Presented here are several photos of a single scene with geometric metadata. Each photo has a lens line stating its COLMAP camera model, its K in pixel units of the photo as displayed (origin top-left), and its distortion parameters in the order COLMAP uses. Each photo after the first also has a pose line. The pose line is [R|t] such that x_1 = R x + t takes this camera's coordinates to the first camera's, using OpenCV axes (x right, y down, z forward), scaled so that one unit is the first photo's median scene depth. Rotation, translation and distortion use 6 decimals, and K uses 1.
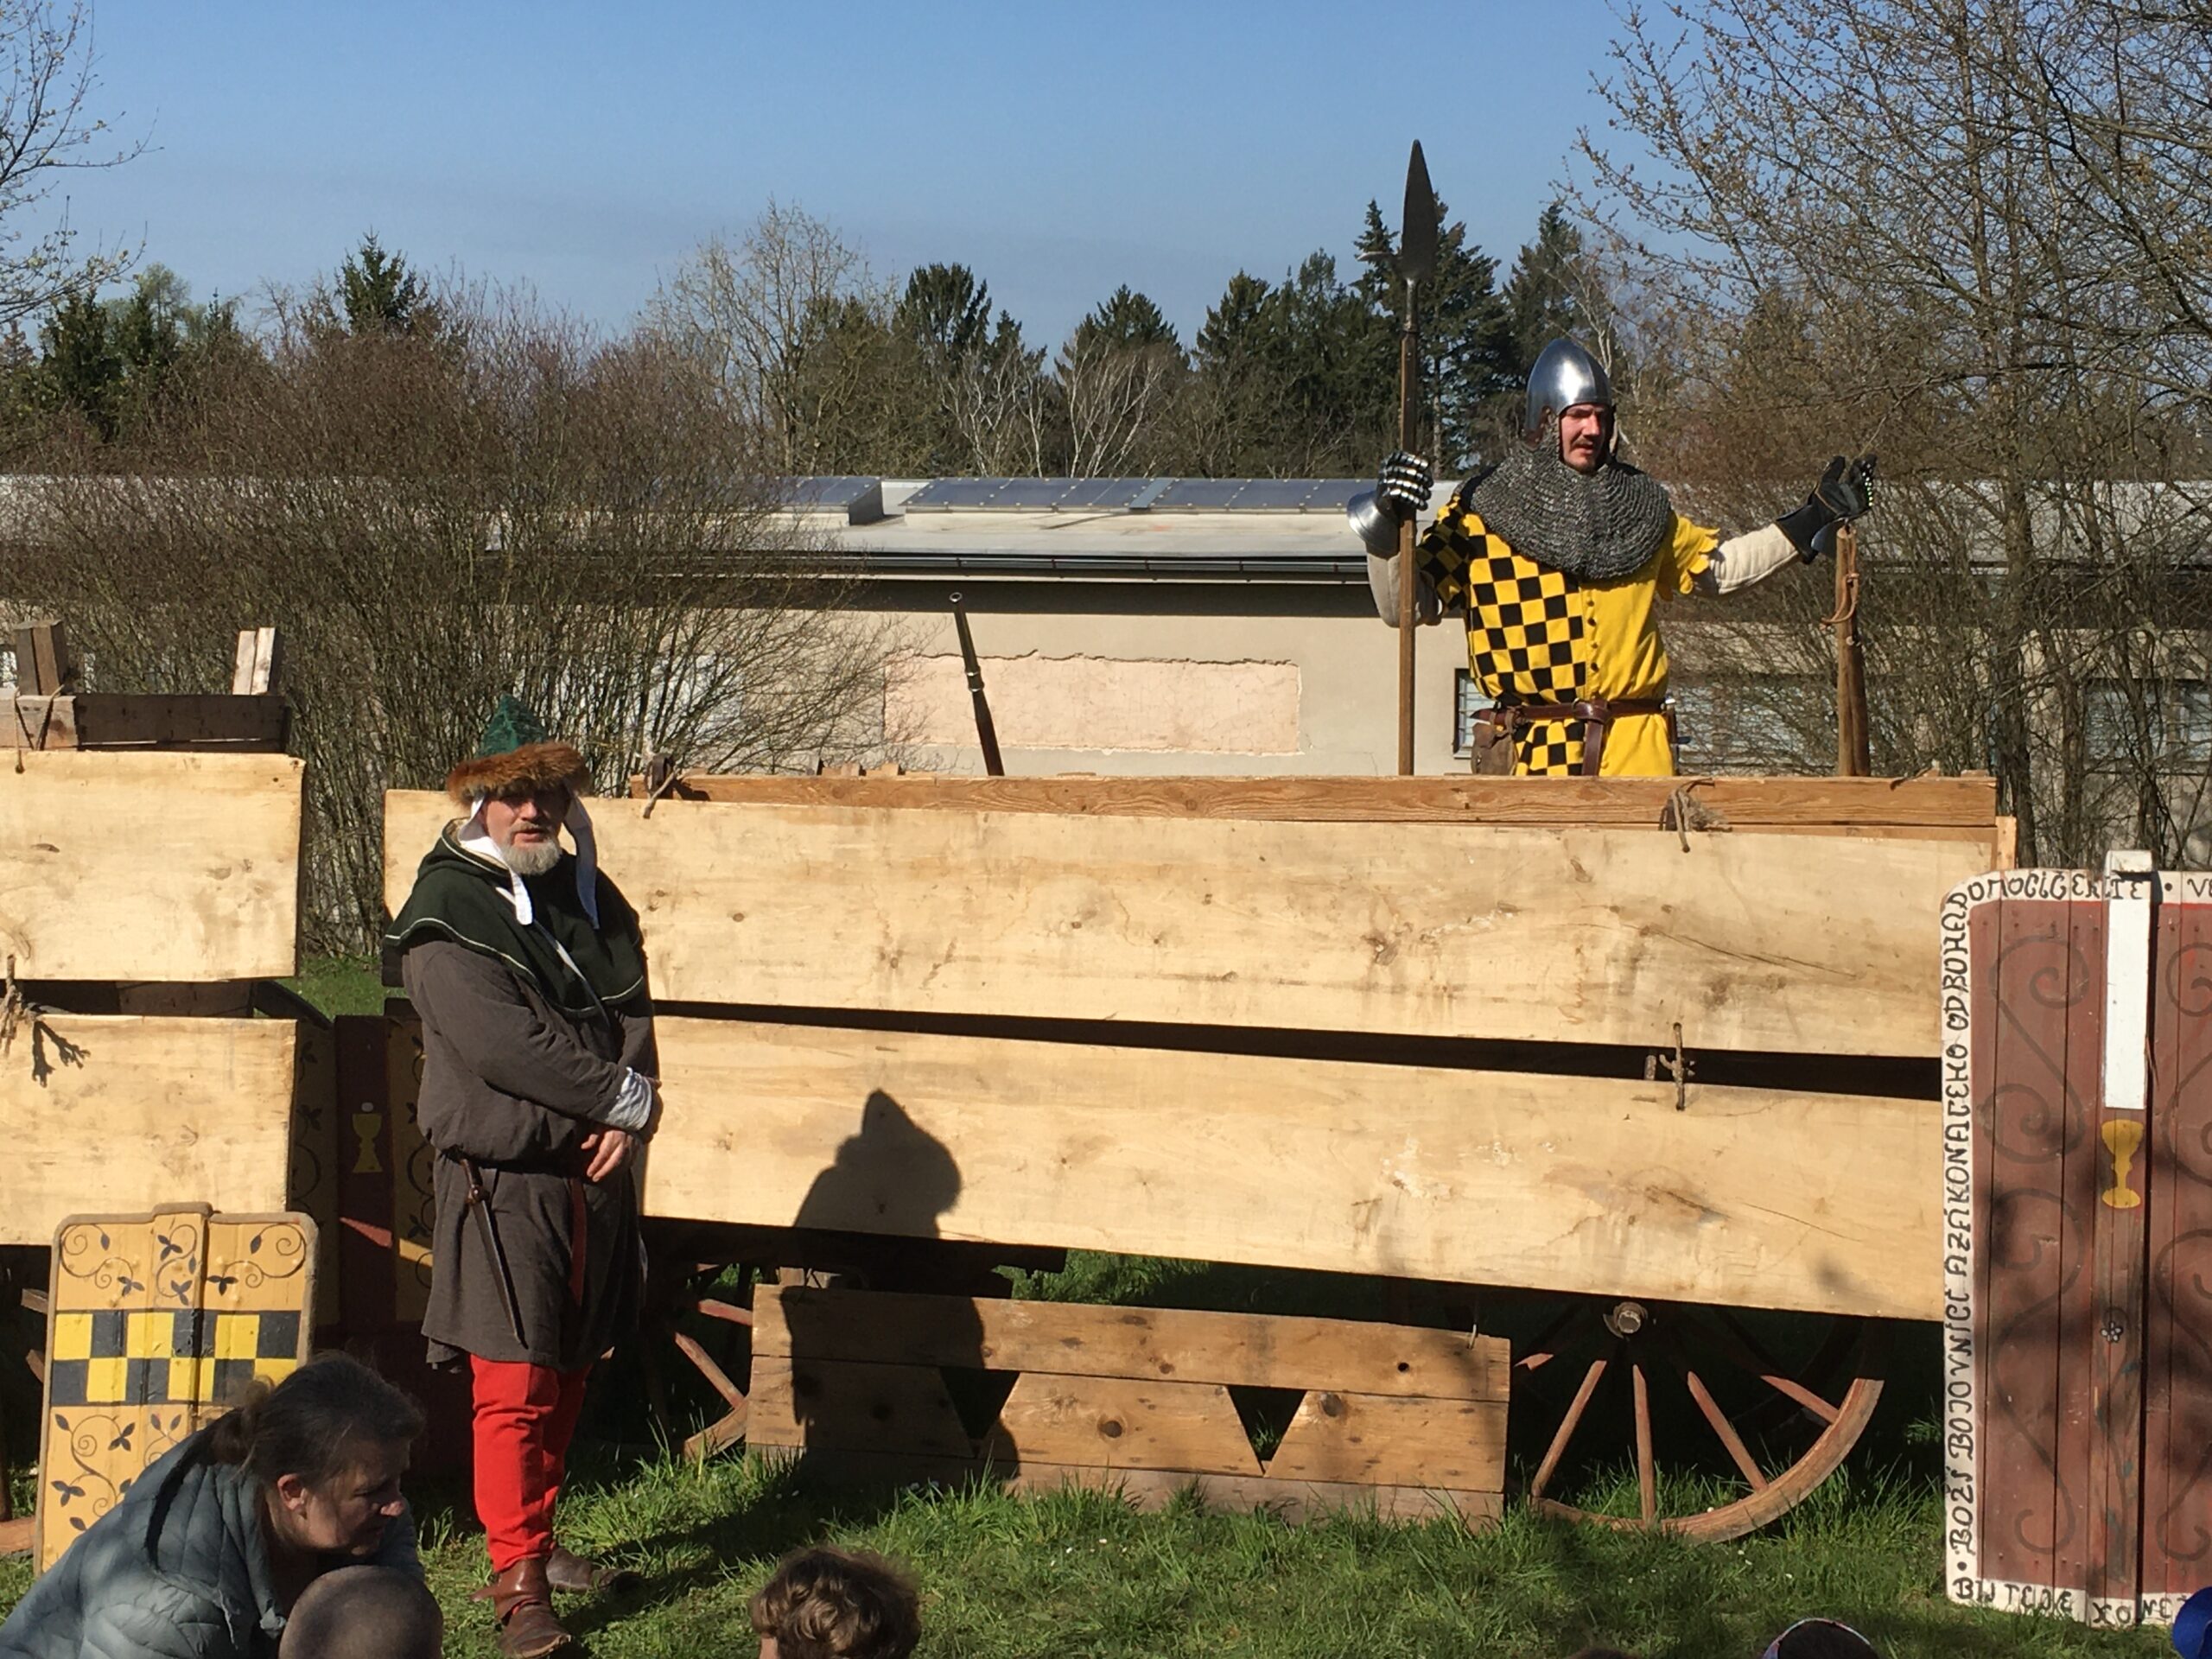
lens RADIAL K [[3296.1, 0, 1106.0], [0, 3296.1, 829.5], [0, 0, 1]] dist [0.022890, 0.139432]
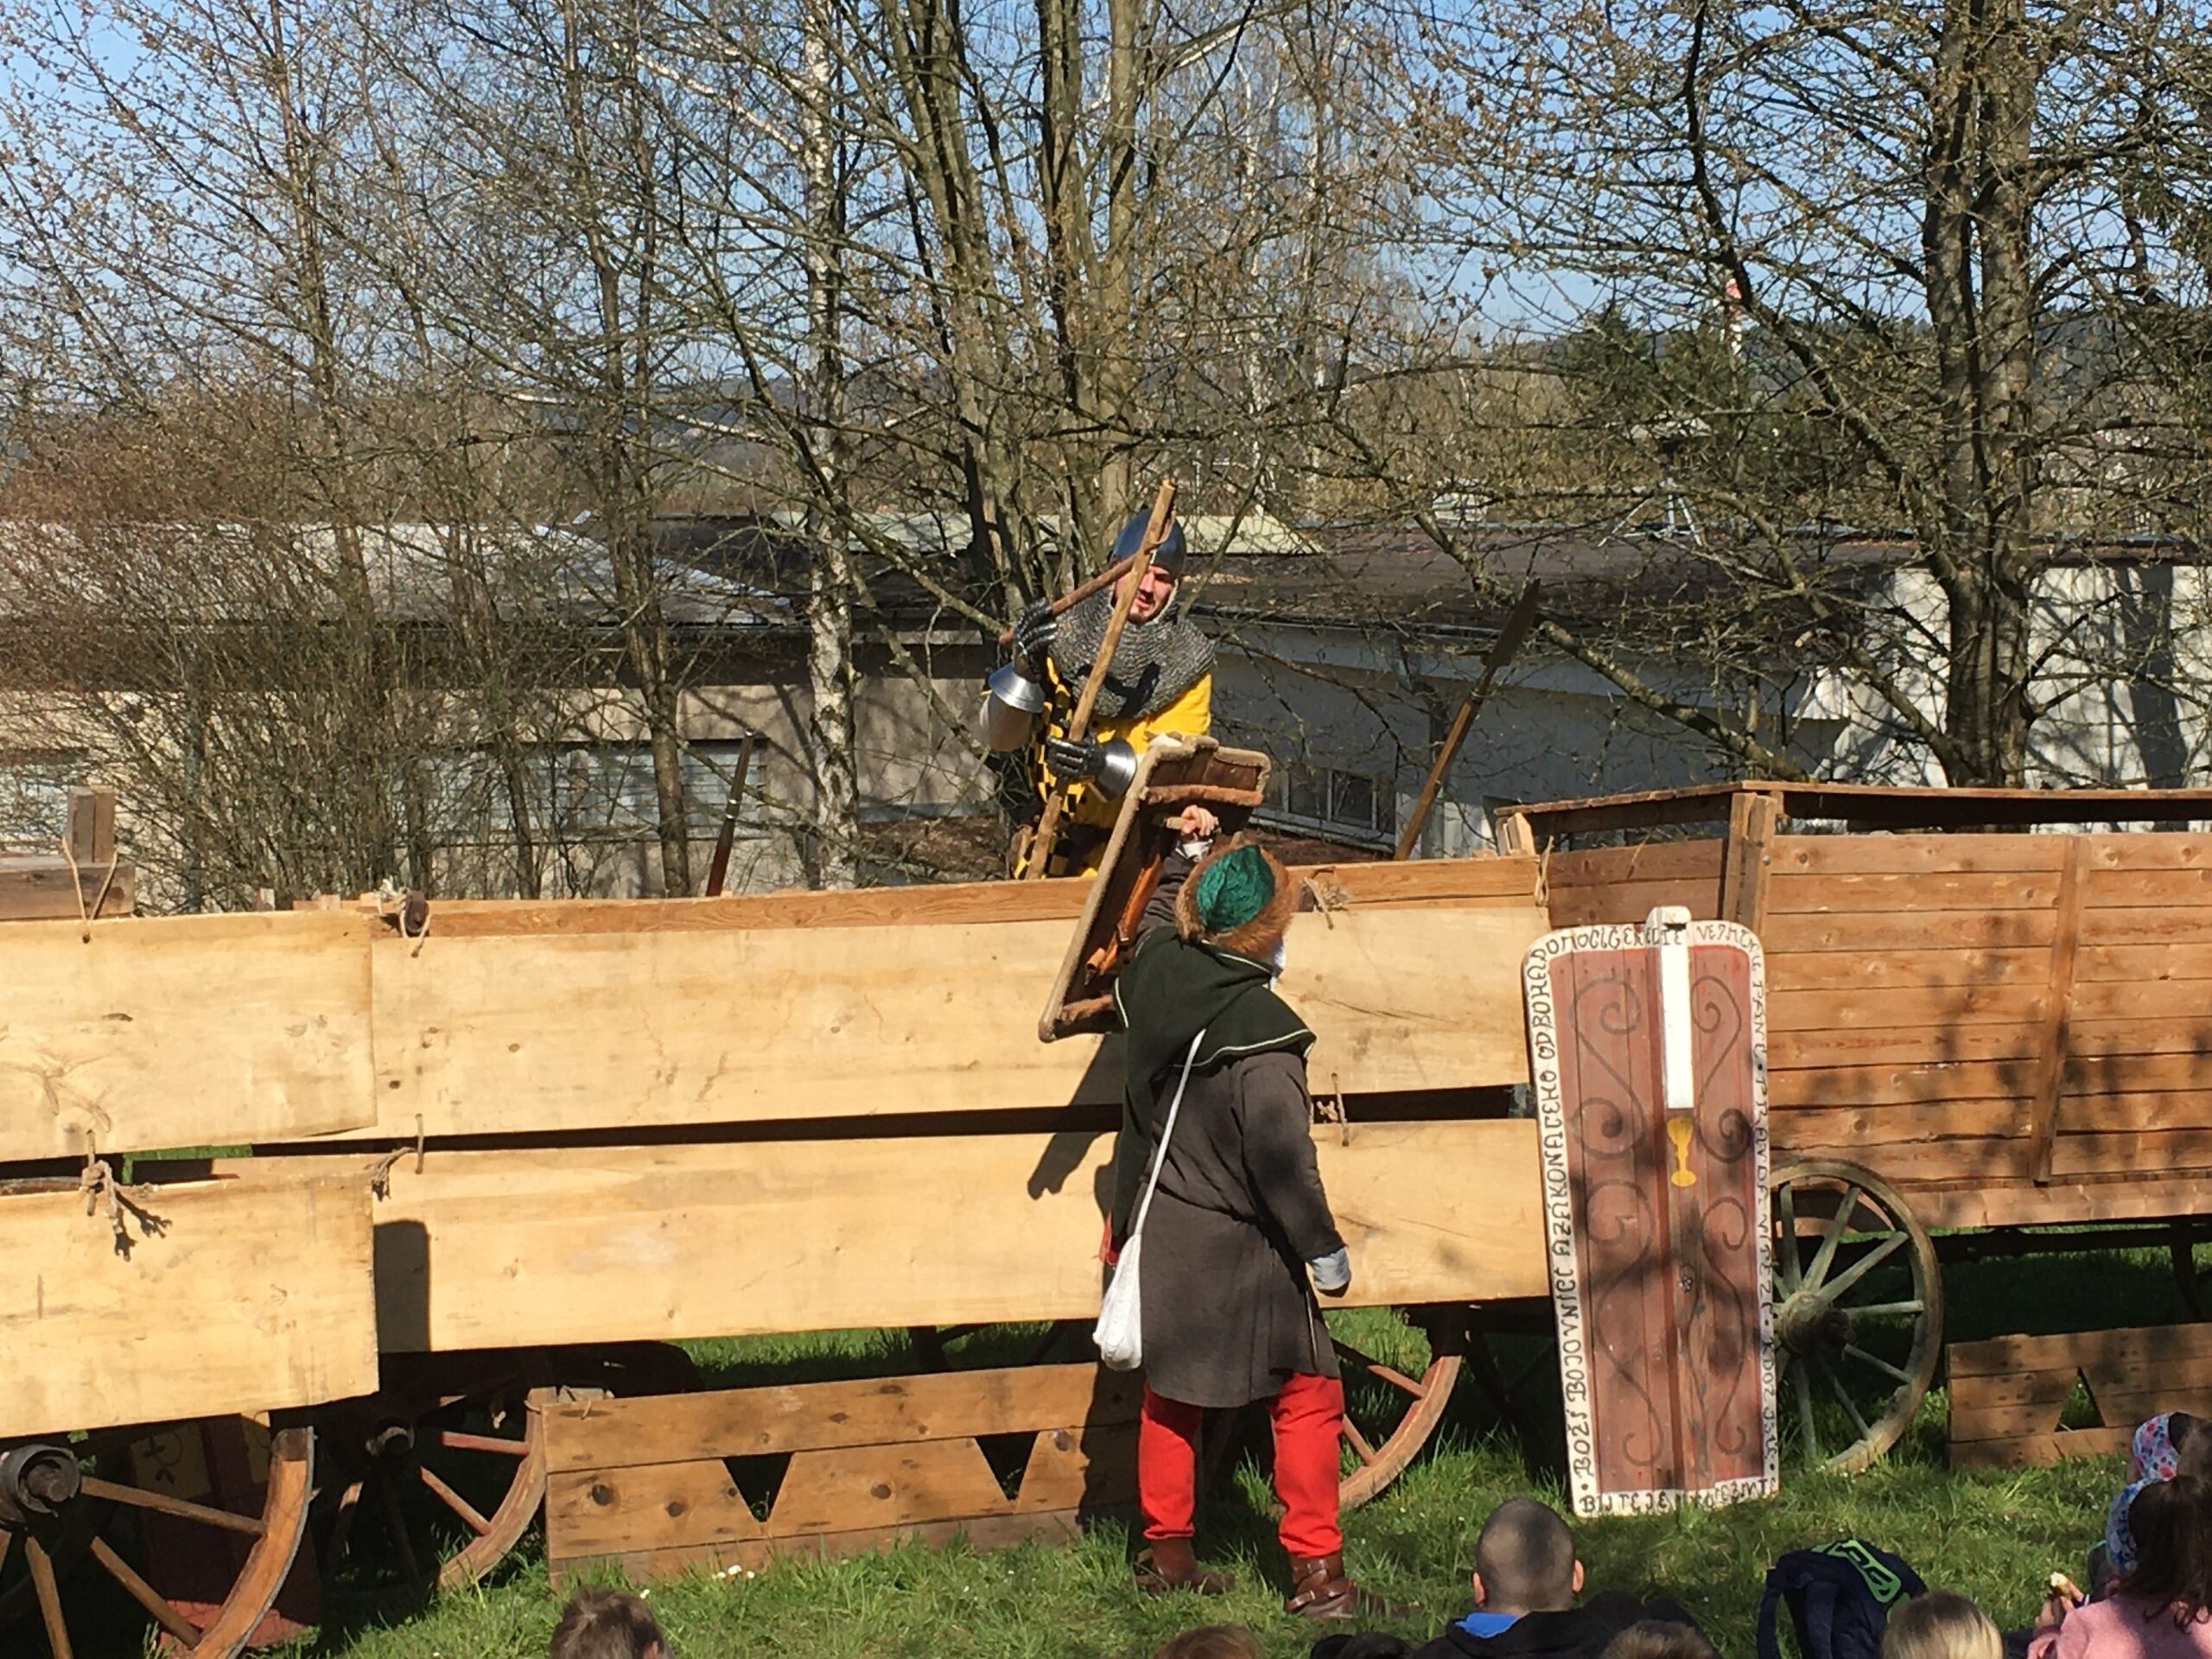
lens RADIAL K [[4007.9, 0, 1106.0], [0, 4007.9, 829.5], [0, 0, 1]] dist [0.018678, 0.127975]
pose [[0.814225, -0.042126, 0.579020, -0.708156], [0.055093, 0.998470, -0.004830, -0.025914], [-0.577930, 0.035833, 0.815299, -0.129066]]
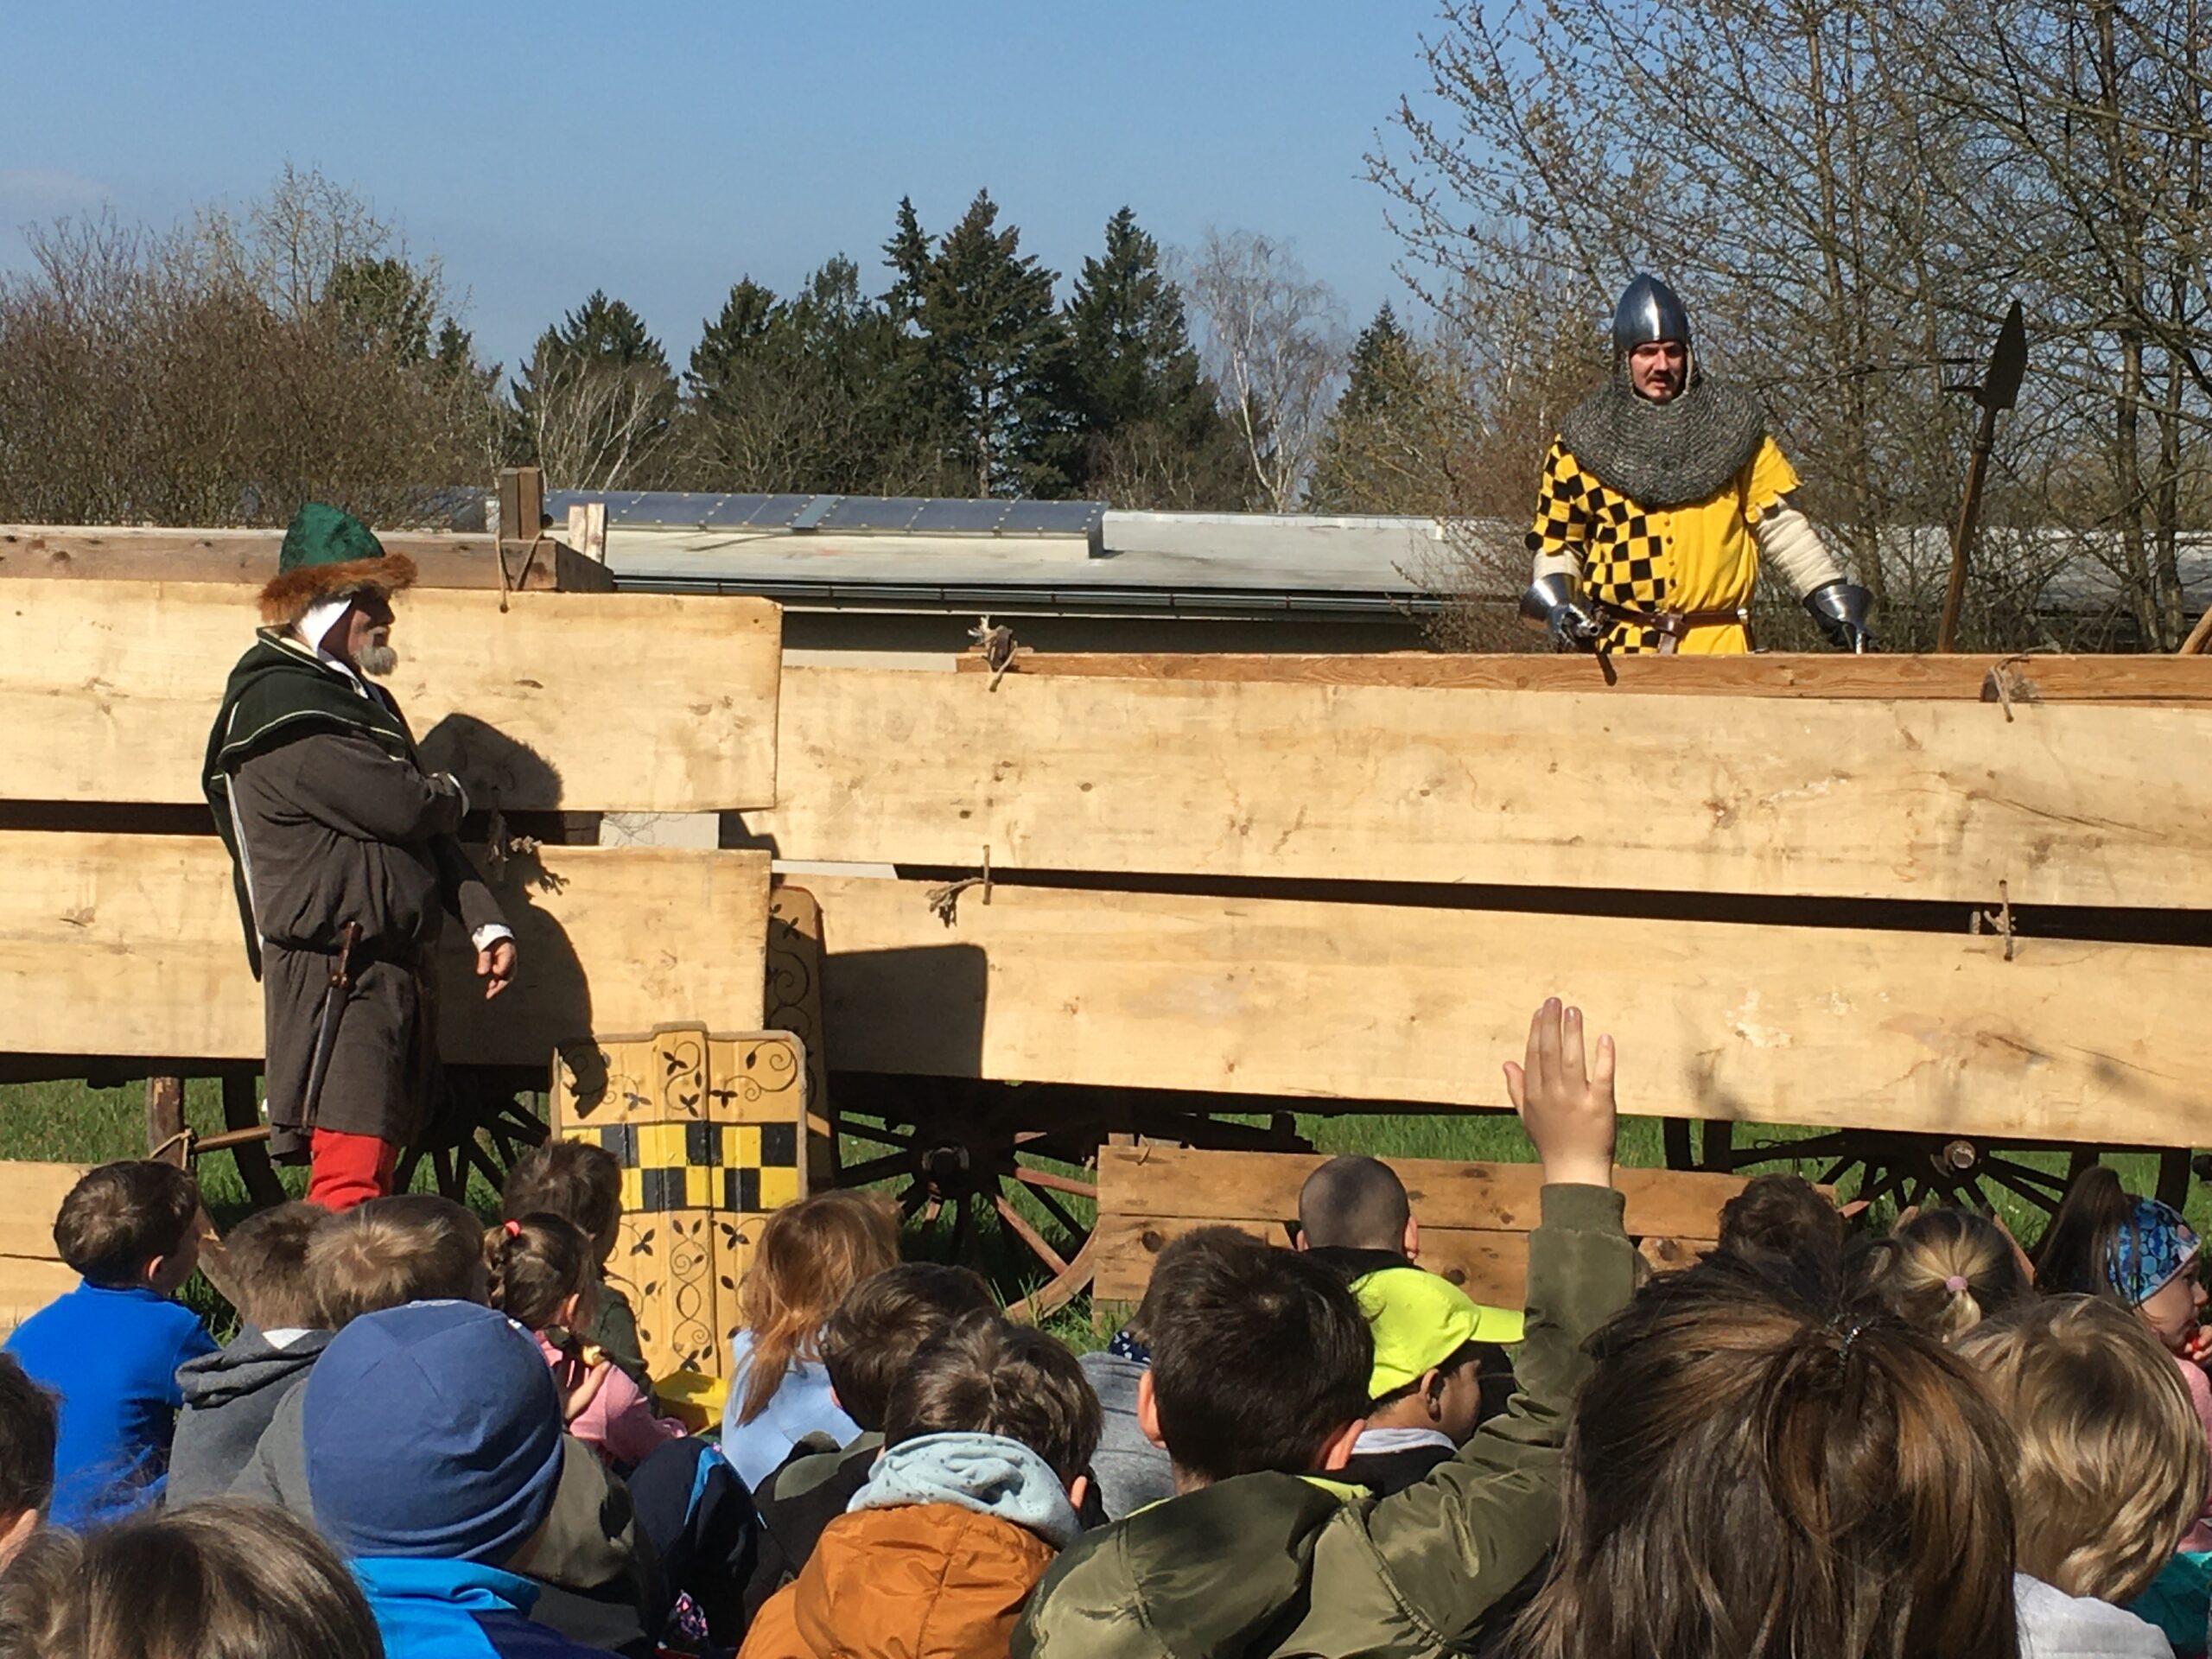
lens RADIAL K [[4086.2, 0, 1106.0], [0, 4086.2, 829.5], [0, 0, 1]] dist [0.036593, 0.074151]
pose [[0.990228, 0.009482, 0.139134, -0.294333], [-0.004547, 0.999351, -0.035741, 0.088896], [-0.139383, 0.034760, 0.989628, -0.272370]]
